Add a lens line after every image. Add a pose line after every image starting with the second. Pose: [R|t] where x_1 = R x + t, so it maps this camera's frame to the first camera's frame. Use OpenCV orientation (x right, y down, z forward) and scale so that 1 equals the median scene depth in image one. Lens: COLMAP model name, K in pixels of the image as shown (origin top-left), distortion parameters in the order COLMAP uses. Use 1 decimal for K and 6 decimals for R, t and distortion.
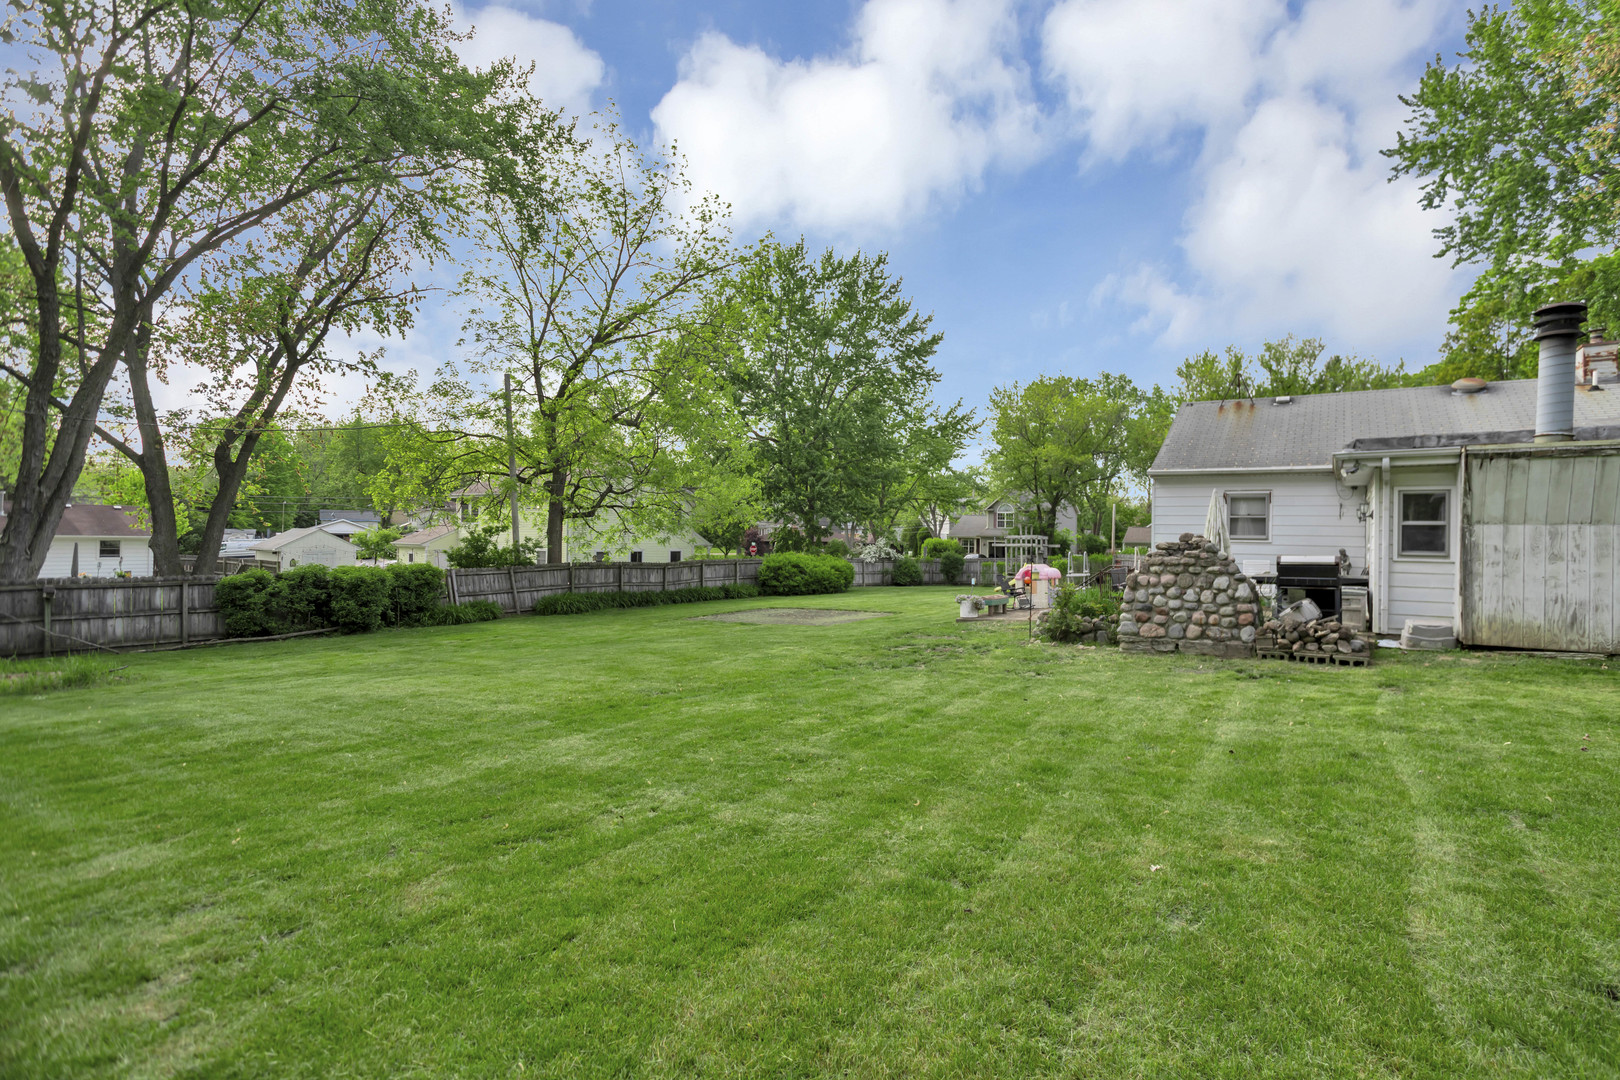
lens RADIAL K [[782.6, 0, 826.9], [0, 782.6, 535.2], [0, 0, 1]] dist [-0.026533, 0.026694]
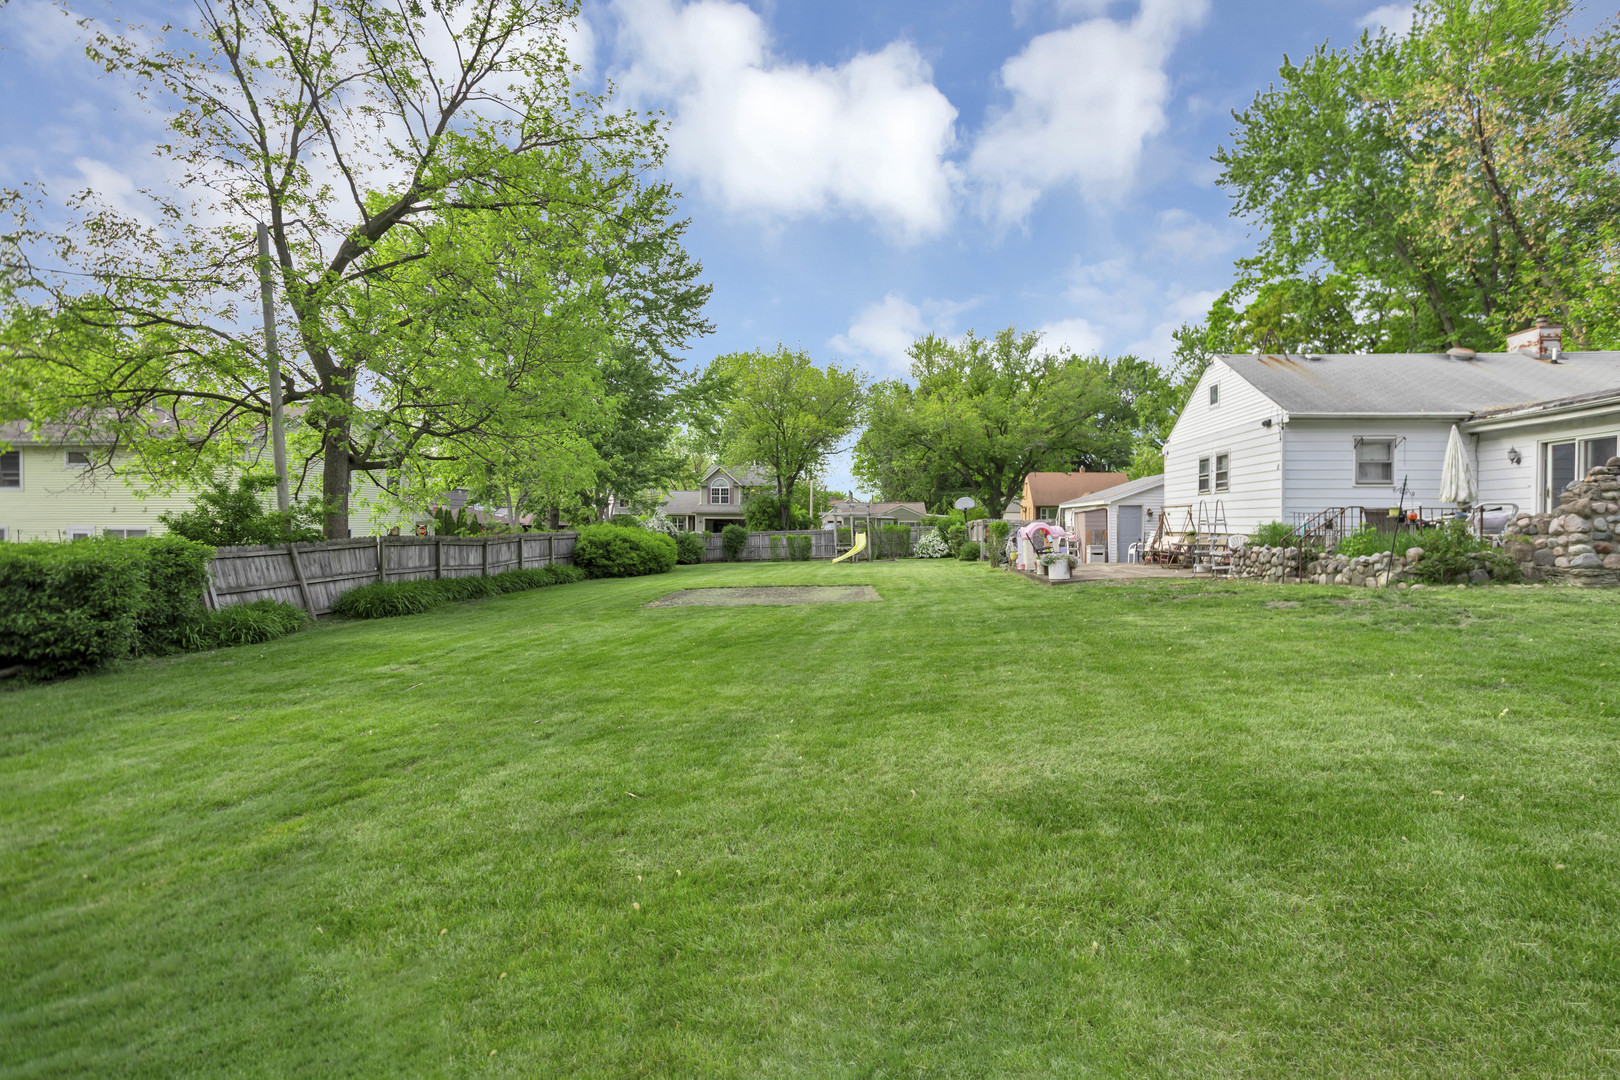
lens RADIAL K [[782.6, 0, 826.9], [0, 782.6, 535.2], [0, 0, 1]] dist [-0.026533, 0.026694]
pose [[0.871271, -0.020015, 0.490394, -0.322964], [0.010531, 0.999700, 0.022091, 0.023603], [-0.490689, -0.014083, 0.871221, 0.252954]]
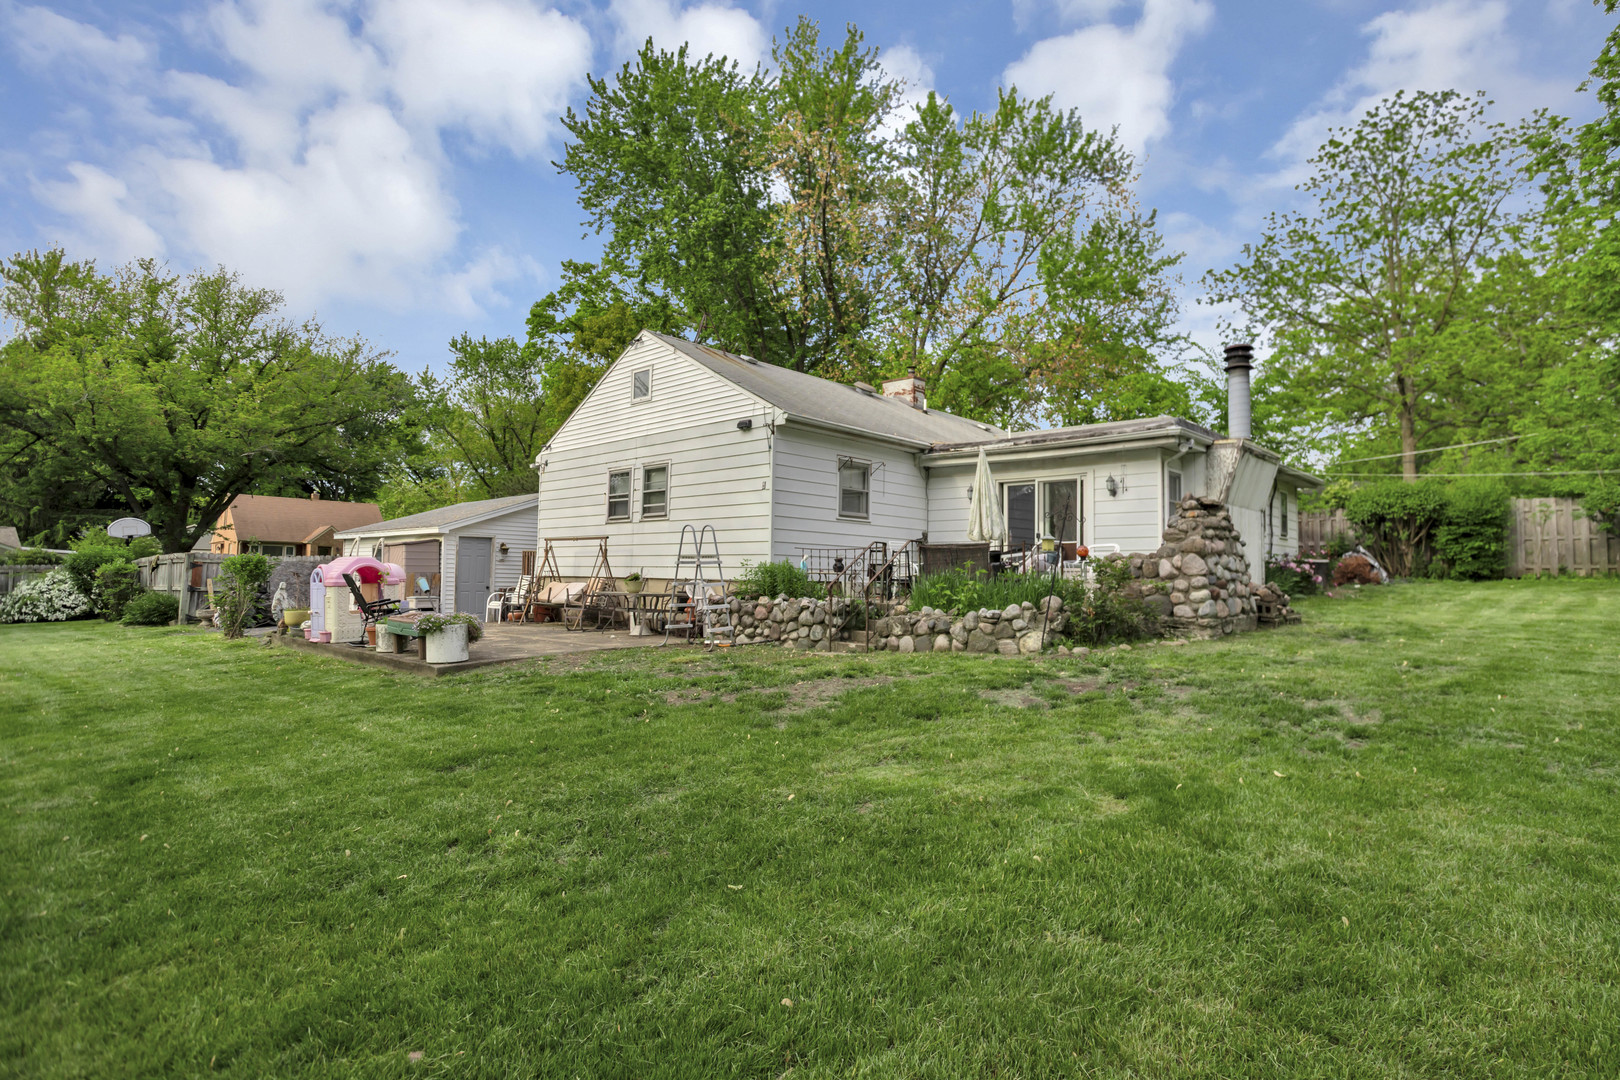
lens RADIAL K [[824.6, 0, 856.2], [0, 824.6, 528.2], [0, 0, 1]] dist [-0.049497, 0.028454]
pose [[0.116626, 0.048212, 0.992005, -0.177910], [-0.012681, 0.998812, -0.047052, 0.032184], [-0.993095, -0.007092, 0.117099, 0.491831]]
